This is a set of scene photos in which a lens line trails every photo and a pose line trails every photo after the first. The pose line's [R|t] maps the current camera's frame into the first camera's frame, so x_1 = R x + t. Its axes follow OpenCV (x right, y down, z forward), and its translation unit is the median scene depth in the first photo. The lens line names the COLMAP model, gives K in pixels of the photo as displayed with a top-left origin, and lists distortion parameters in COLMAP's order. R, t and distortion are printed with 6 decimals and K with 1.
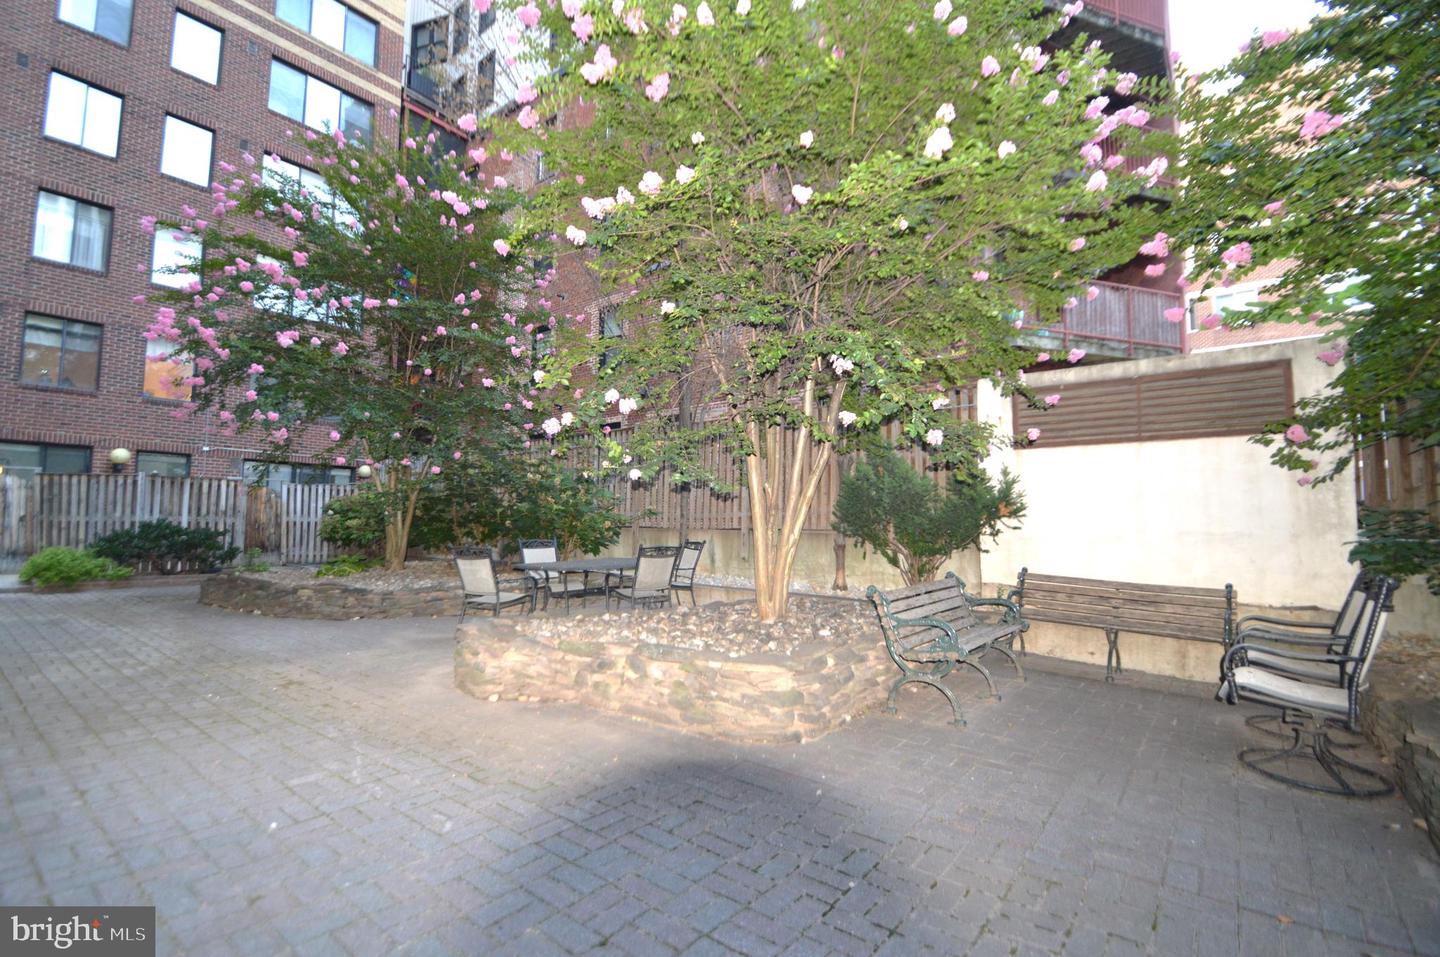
lens RADIAL K [[643.7, 0, 700.9], [0, 643.7, 482.7], [0, 0, 1]] dist [0.001448, -0.008720]
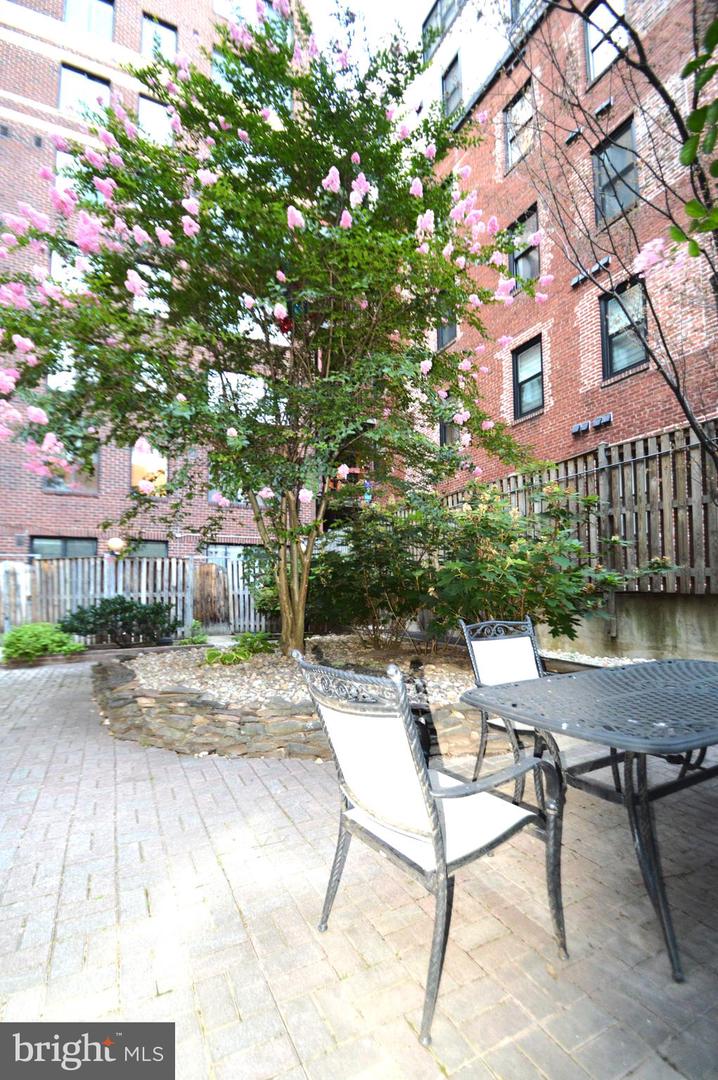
lens RADIAL K [[489.0, 0, 358.7], [0, 489.0, 563.4], [0, 0, 1]] dist [0.020570, -0.017820]
pose [[0.913494, -0.047727, -0.404043, -0.124743], [0.050799, 0.998704, -0.003121, 0.024511], [0.403668, -0.017674, 0.914735, 0.387292]]
